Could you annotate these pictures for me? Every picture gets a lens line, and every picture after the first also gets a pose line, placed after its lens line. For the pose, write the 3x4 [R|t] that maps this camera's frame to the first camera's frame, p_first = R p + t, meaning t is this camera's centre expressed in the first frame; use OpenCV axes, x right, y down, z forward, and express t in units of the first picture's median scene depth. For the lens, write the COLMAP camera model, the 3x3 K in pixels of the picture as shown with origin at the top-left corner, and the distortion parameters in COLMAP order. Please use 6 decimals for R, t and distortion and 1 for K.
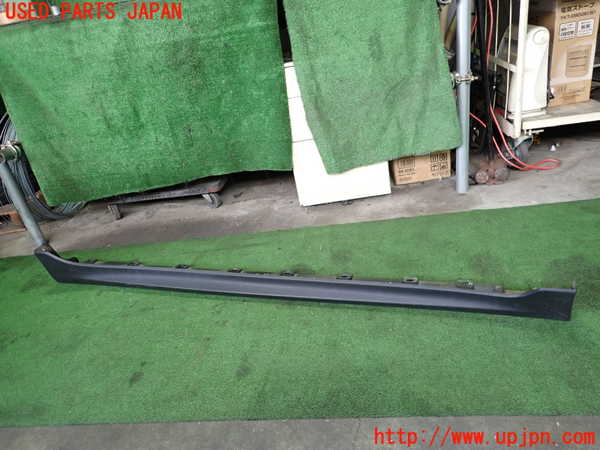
lens RADIAL K [[440.7, 0, 300.0], [0, 440.7, 225.0], [0, 0, 1]] dist [-0.005193, -0.000433]
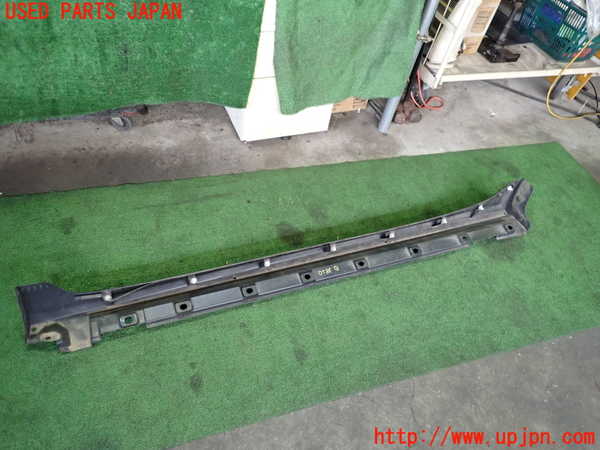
lens RADIAL K [[440.7, 0, 300.0], [0, 440.7, 225.0], [0, 0, 1]] dist [-0.005193, -0.000433]
pose [[0.859162, -0.104967, 0.500822, -0.408226], [-0.089081, 0.933107, 0.348390, -0.227858], [-0.503890, -0.343937, 0.792340, 0.139192]]
